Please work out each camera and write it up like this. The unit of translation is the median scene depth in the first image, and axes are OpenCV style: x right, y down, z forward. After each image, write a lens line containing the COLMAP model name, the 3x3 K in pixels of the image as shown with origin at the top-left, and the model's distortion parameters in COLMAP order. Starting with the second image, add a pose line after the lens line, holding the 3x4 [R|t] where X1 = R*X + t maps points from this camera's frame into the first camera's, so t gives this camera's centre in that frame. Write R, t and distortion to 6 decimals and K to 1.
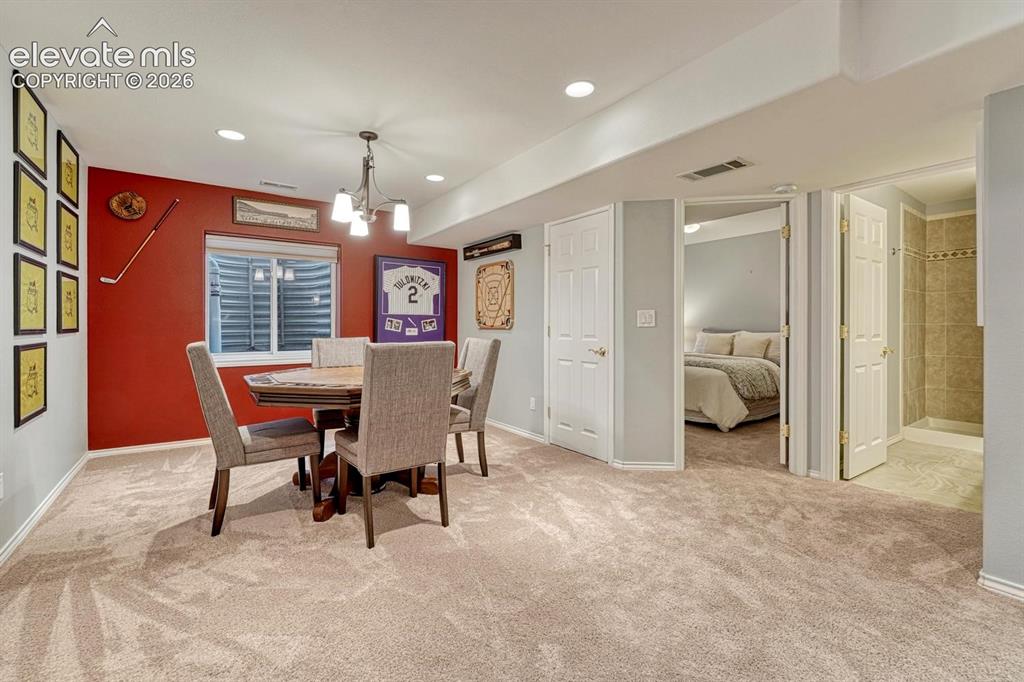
lens RADIAL K [[440.9, 0, 510.7], [0, 440.9, 334.1], [0, 0, 1]] dist [-0.004757, -0.000102]
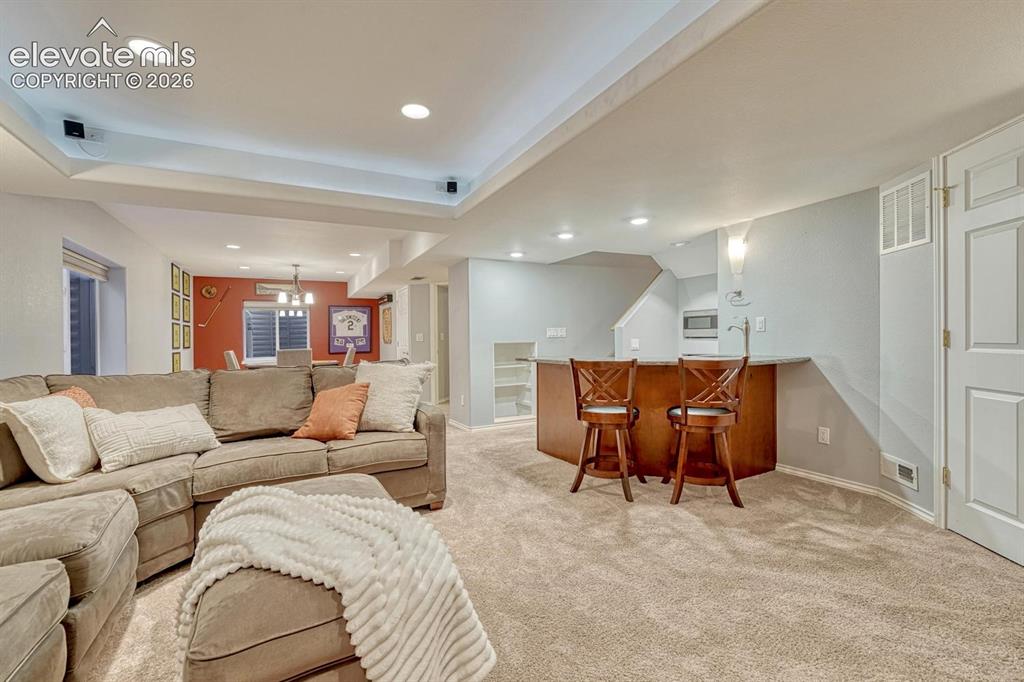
lens RADIAL K [[434.7, 0, 509.9], [0, 434.7, 339.6], [0, 0, 1]] dist [-0.002953, 0.000001]
pose [[0.990598, -0.020869, -0.135207, 0.950152], [0.018747, 0.999681, -0.016954, 0.018158], [0.135517, 0.014260, 0.990672, -0.991233]]
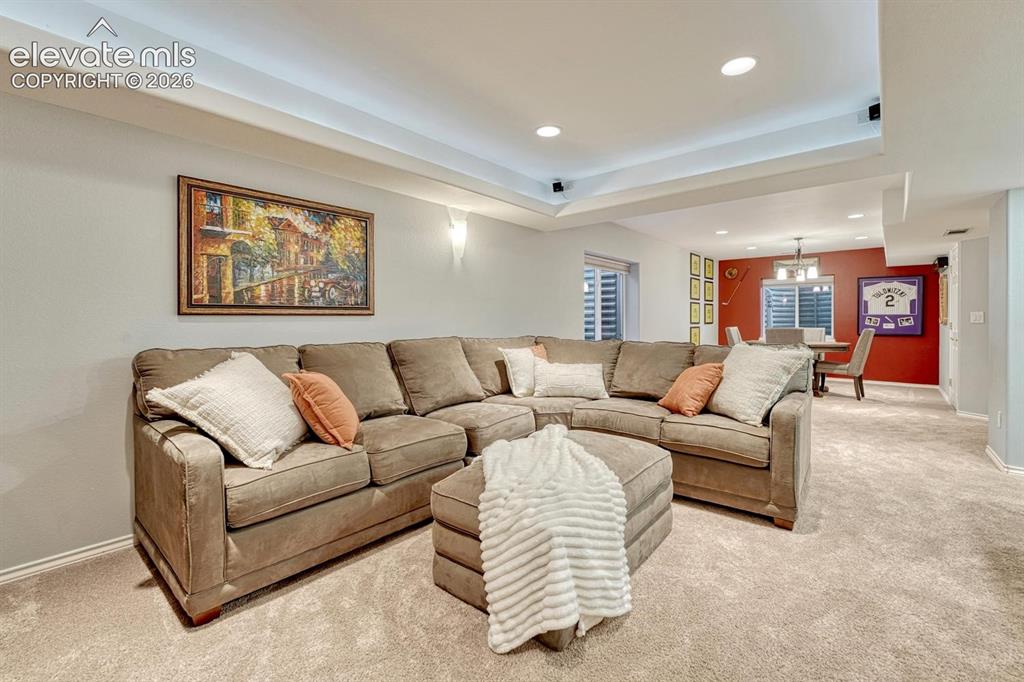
lens RADIAL K [[433.4, 0, 513.0], [0, 433.4, 313.0], [0, 0, 1]] dist [-0.001635, -0.000024]
pose [[0.239568, -0.016438, -0.970740, 1.222050], [-0.021351, 0.999526, -0.022194, 0.013529], [0.970645, 0.026044, 0.239103, -0.789107]]
